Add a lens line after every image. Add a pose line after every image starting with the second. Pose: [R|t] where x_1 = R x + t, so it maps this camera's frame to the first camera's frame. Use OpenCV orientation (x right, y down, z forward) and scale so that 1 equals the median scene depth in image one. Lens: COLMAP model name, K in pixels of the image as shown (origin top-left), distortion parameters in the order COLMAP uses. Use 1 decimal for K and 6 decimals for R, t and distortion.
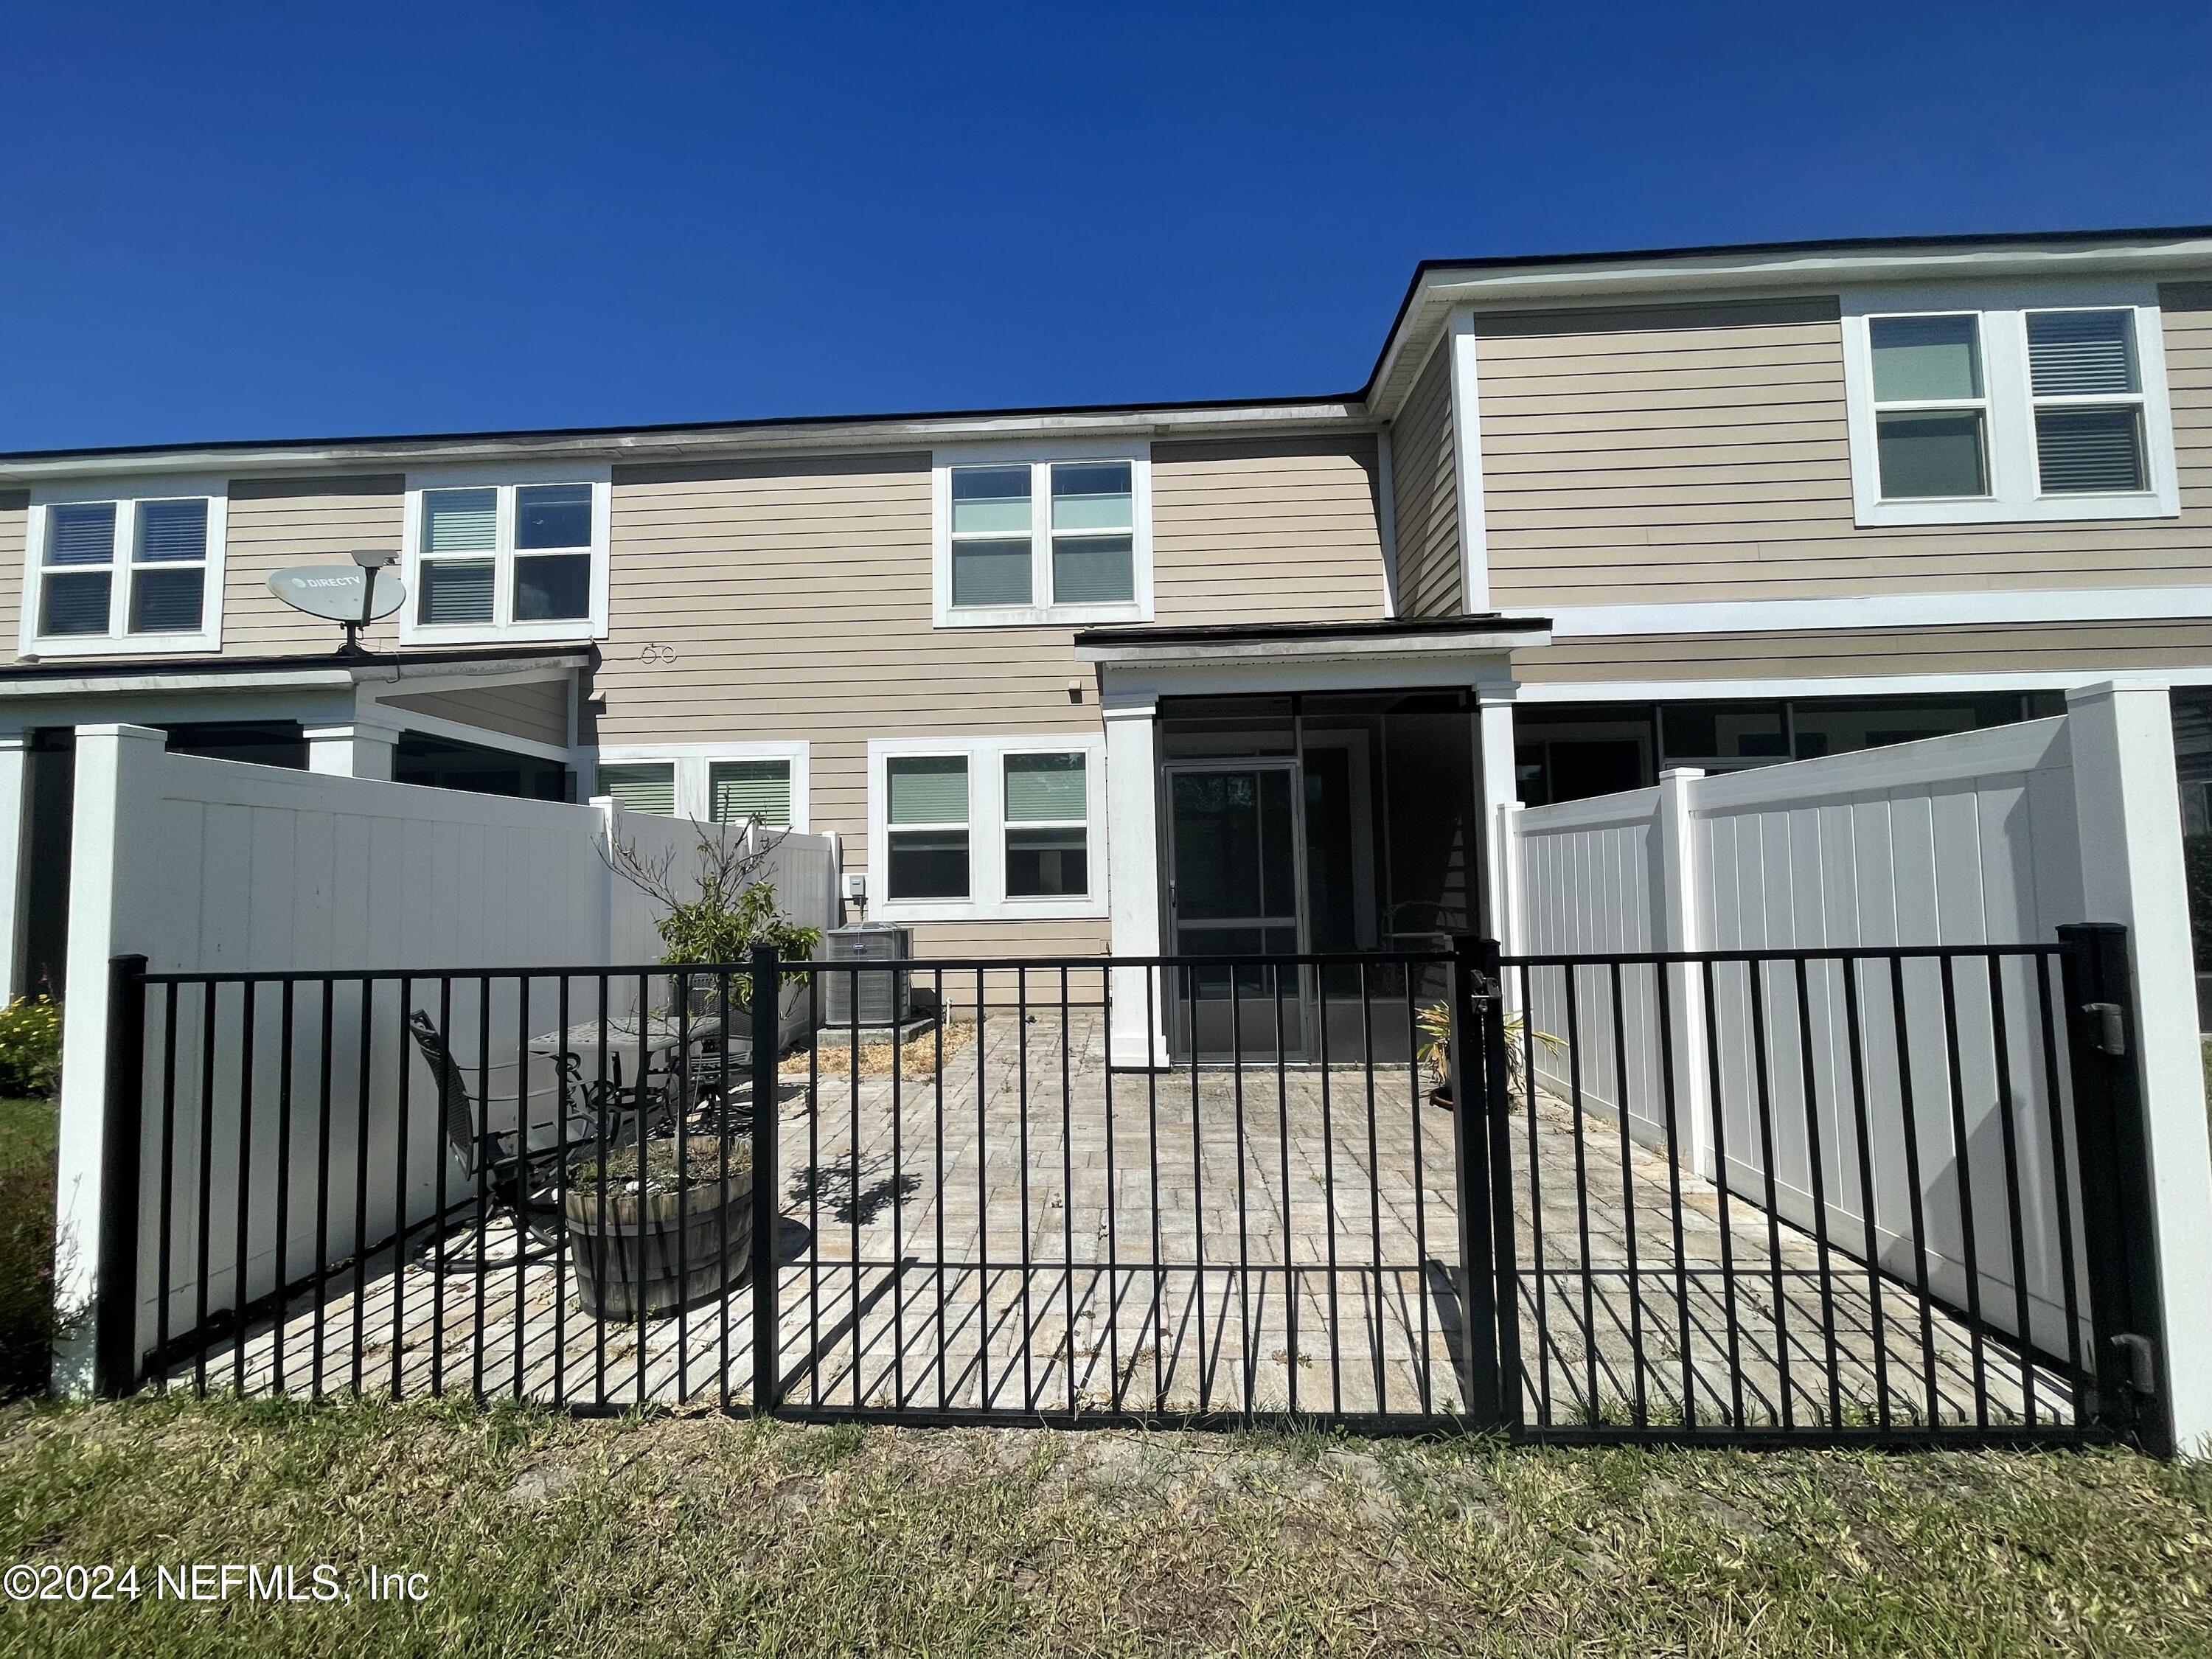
lens RADIAL K [[885.4, 0, 1068.8], [0, 885.4, 812.3], [0, 0, 1]] dist [-0.000006, -0.000165]
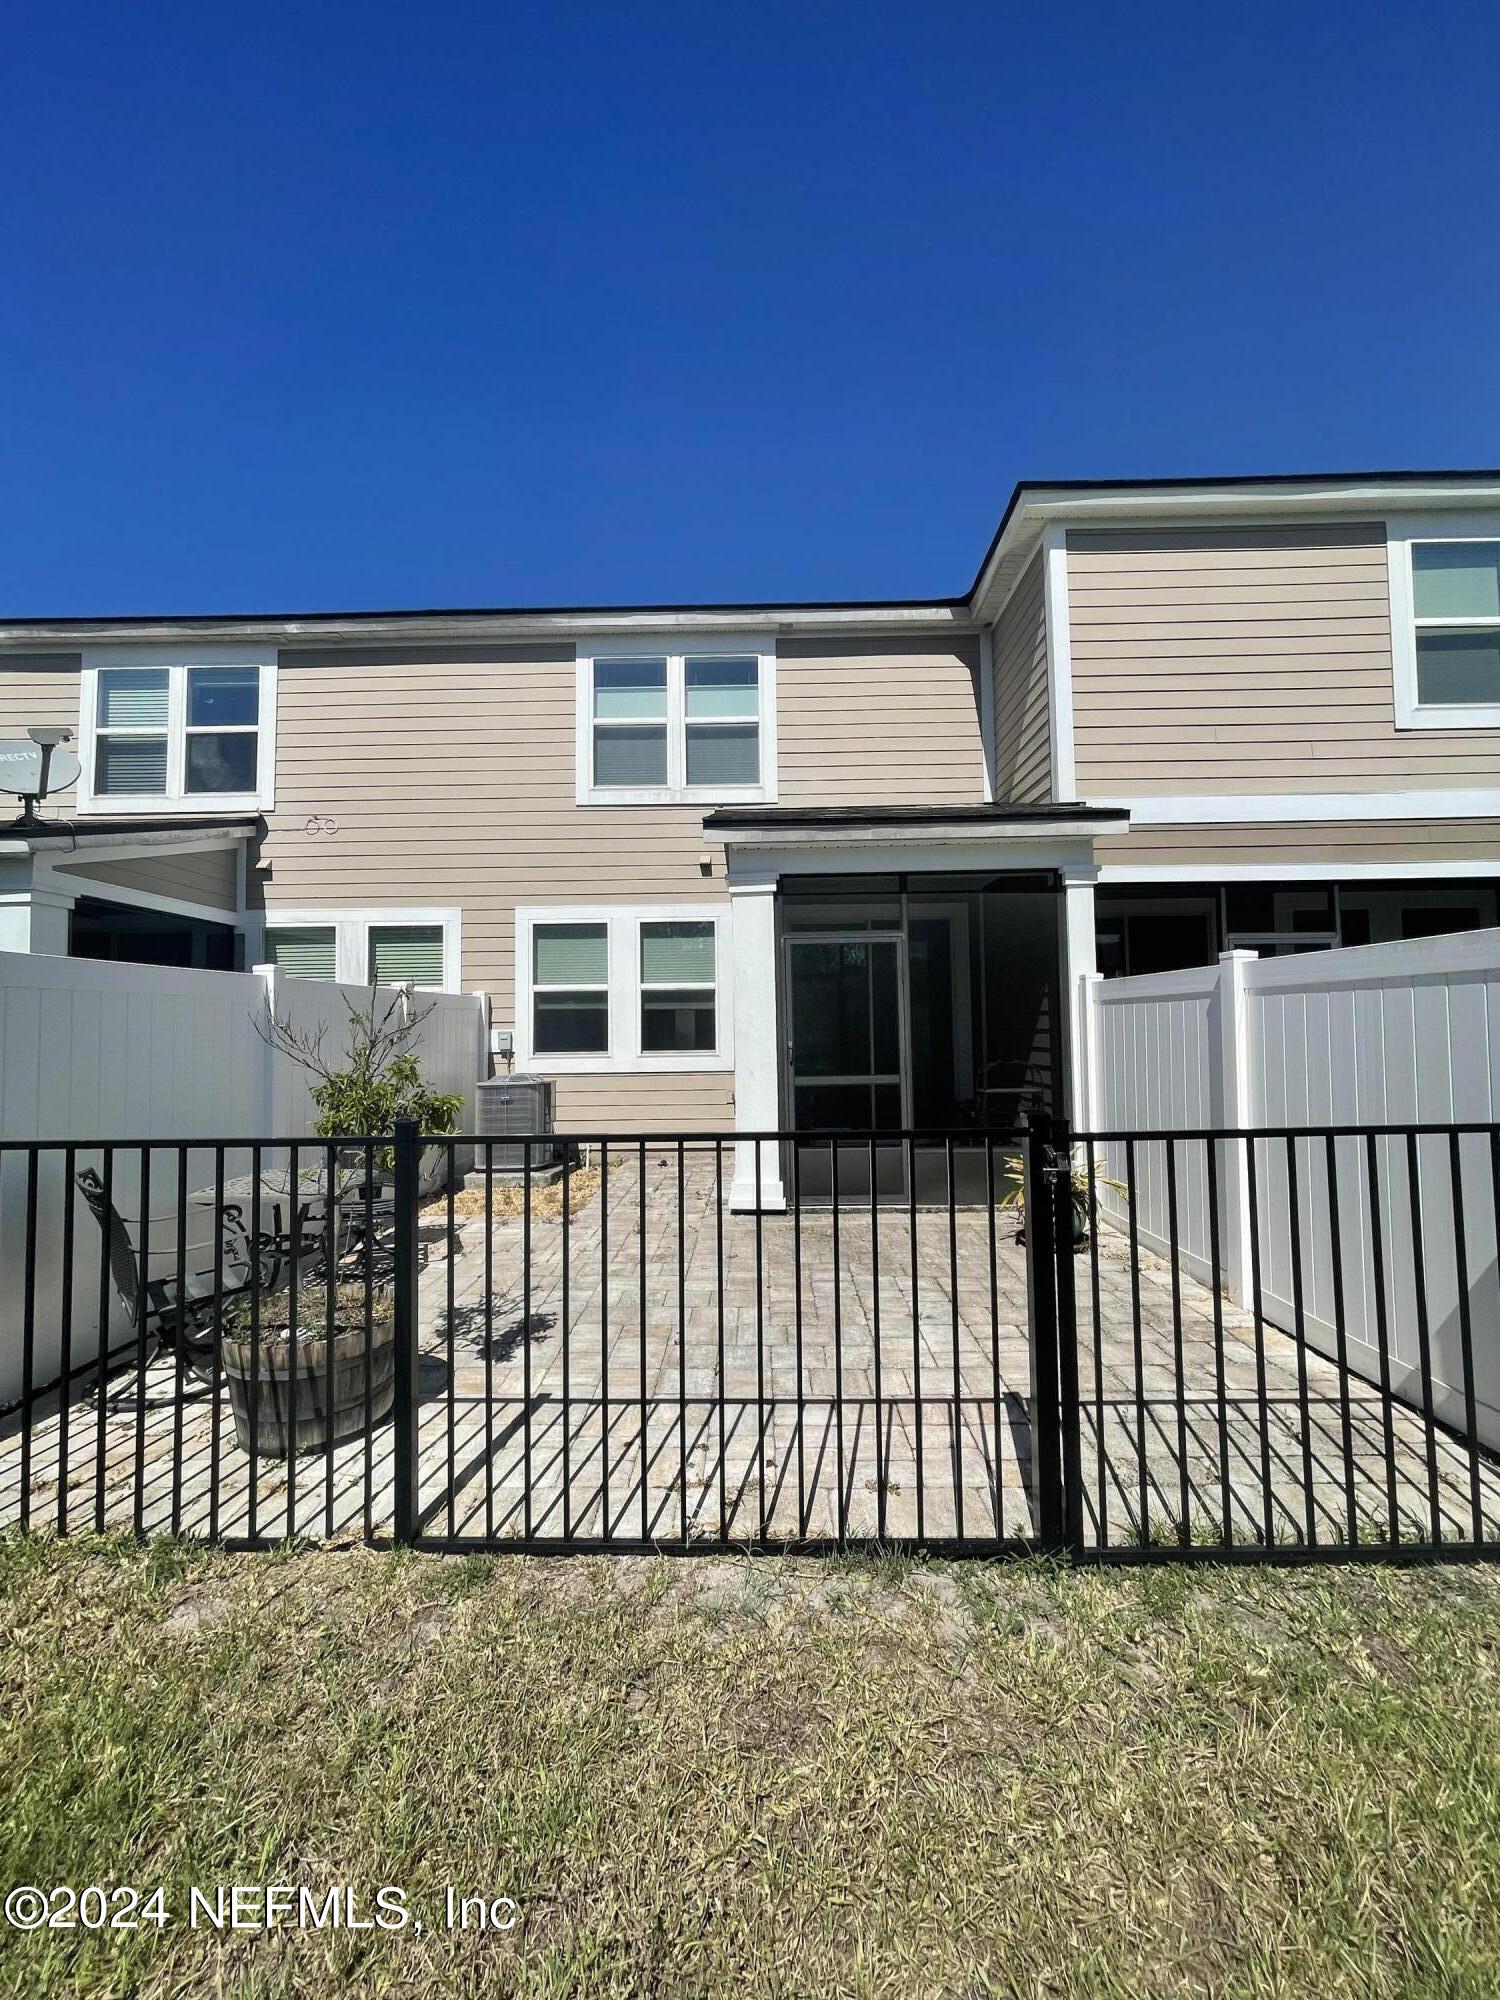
lens RADIAL K [[800.6, 0, 728.7], [0, 800.6, 977.6], [0, 0, 1]] dist [-0.000006, -0.000165]
pose [[0.999484, 0.006870, 0.031382, 0.009140], [-0.007349, 0.999858, 0.015176, -0.017570], [-0.031273, -0.015399, 0.999392, 0.001845]]
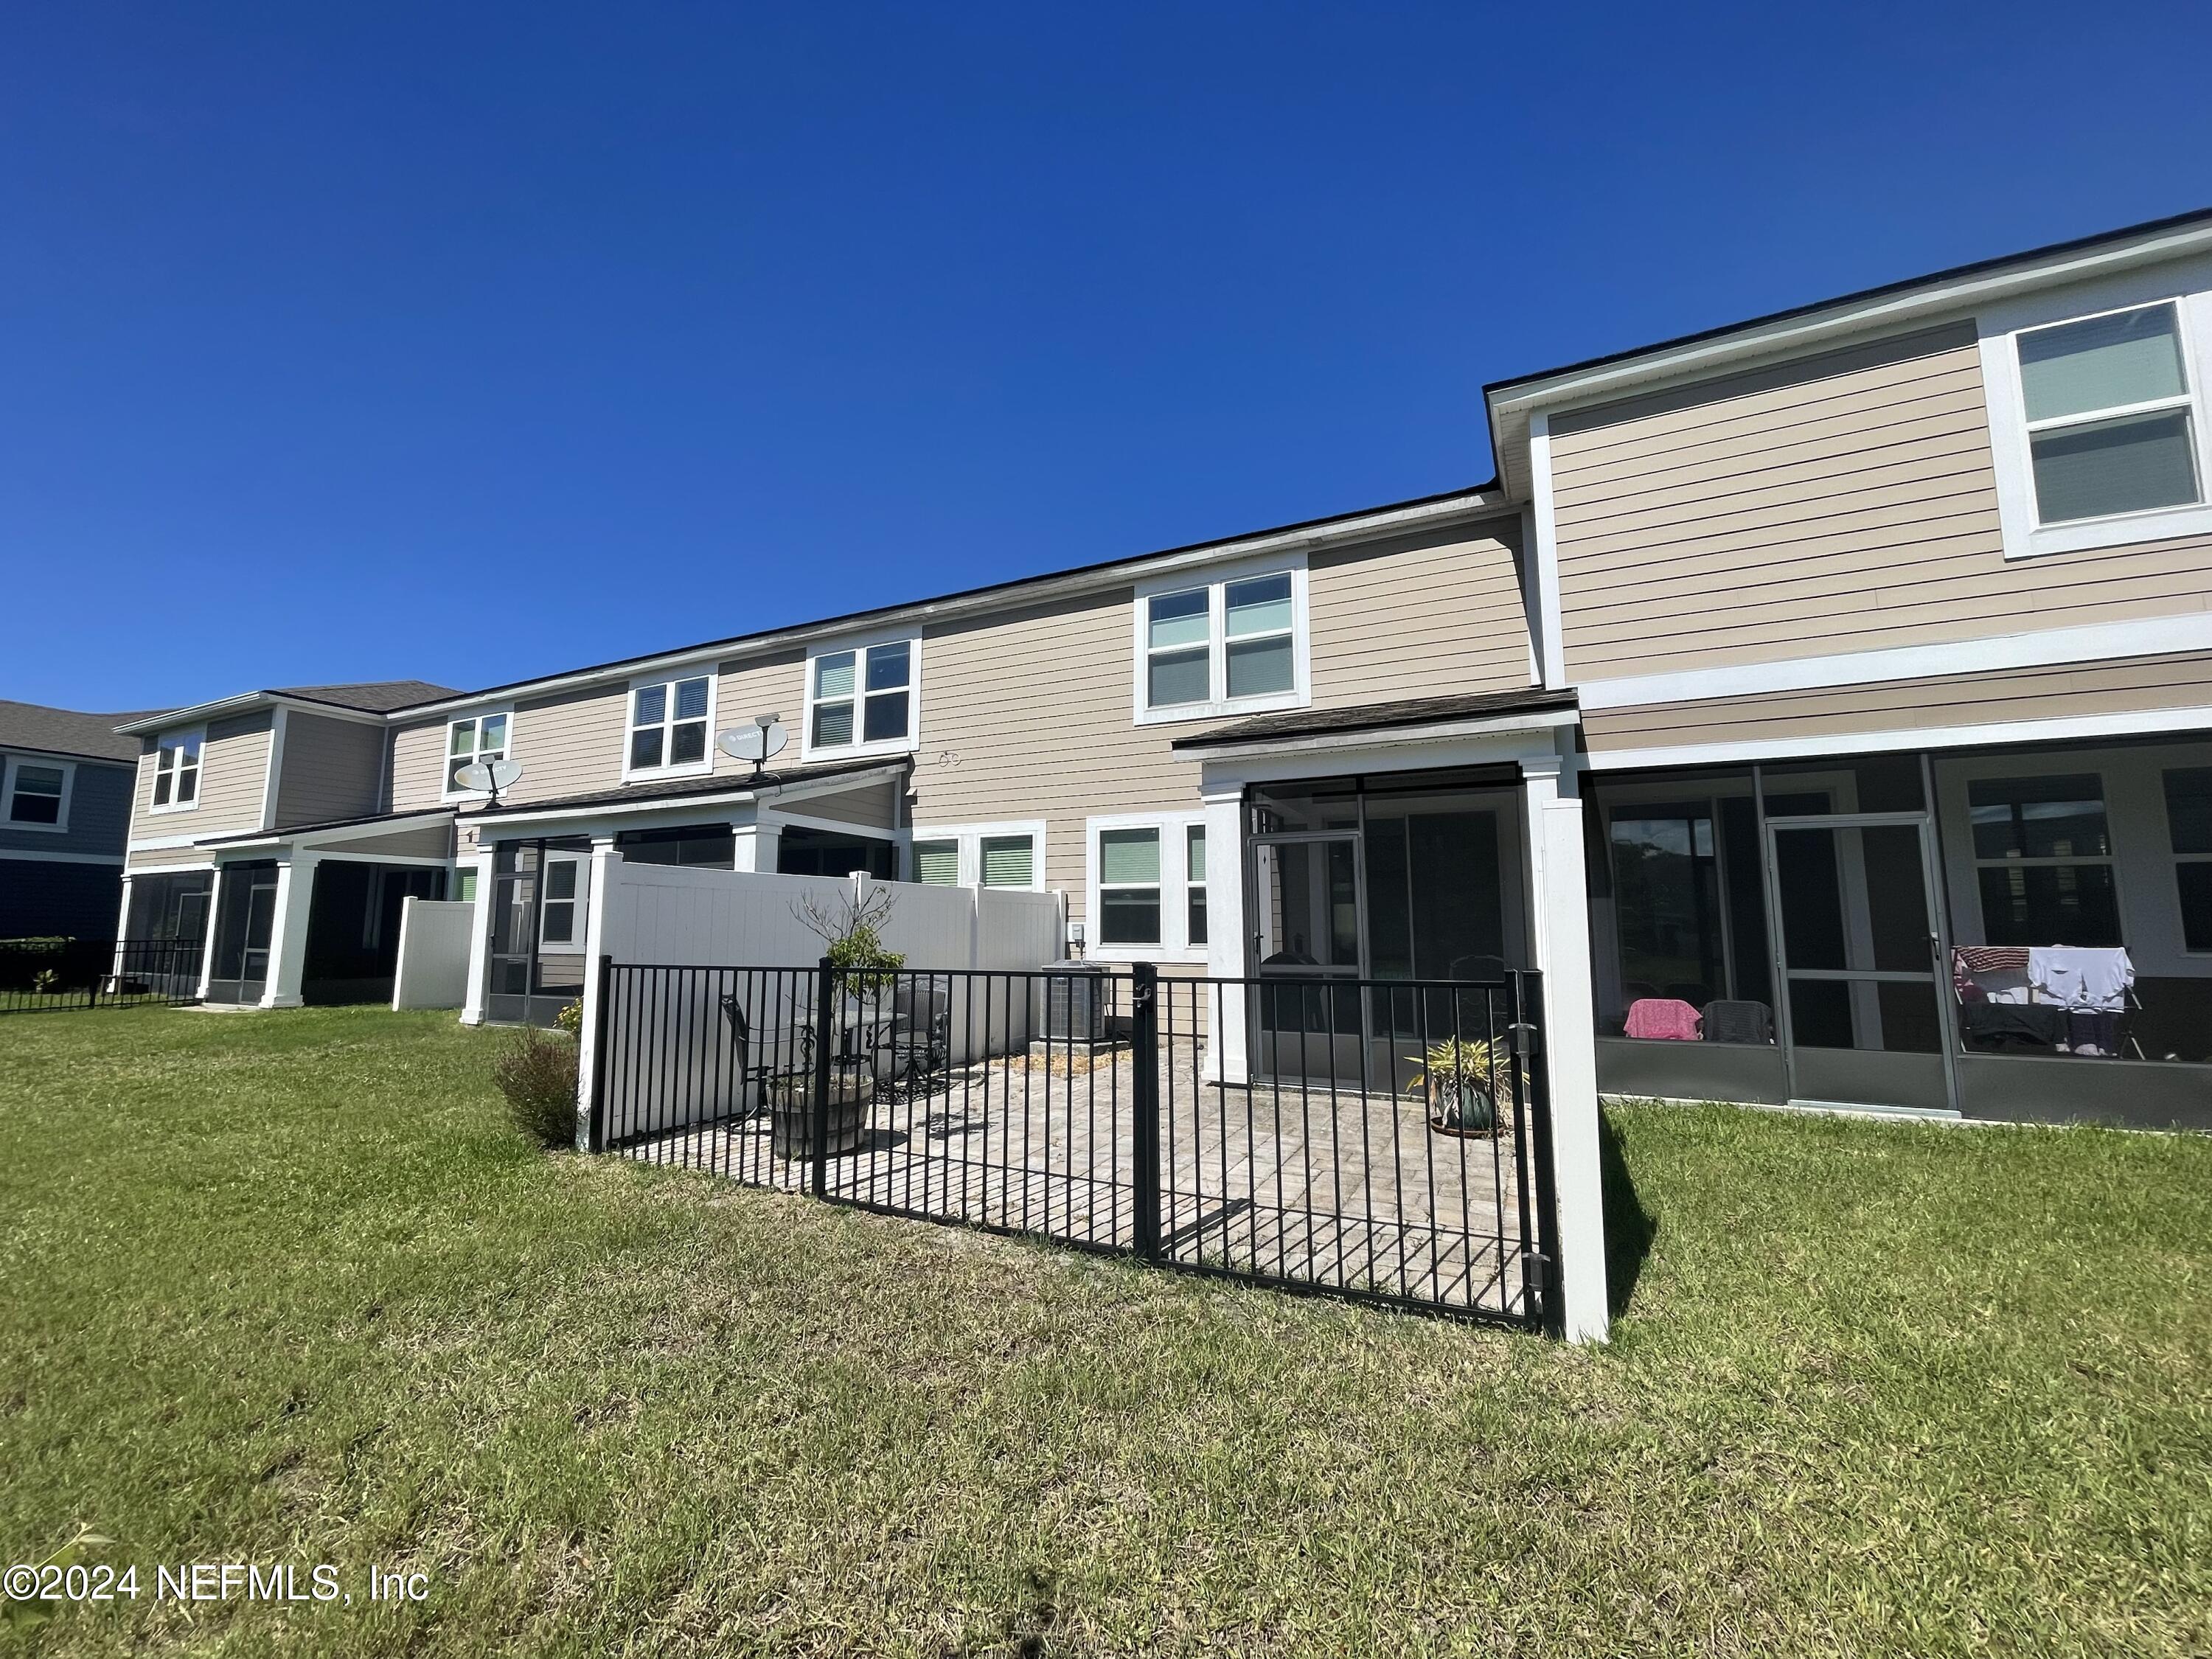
lens RADIAL K [[885.4, 0, 1070.5], [0, 885.4, 801.3], [0, 0, 1]] dist [-0.000006, -0.000165]
pose [[0.910760, -0.041554, -0.410841, 0.412236], [0.013318, 0.997362, -0.071355, -0.021122], [0.412722, 0.059516, 0.908911, -0.249205]]
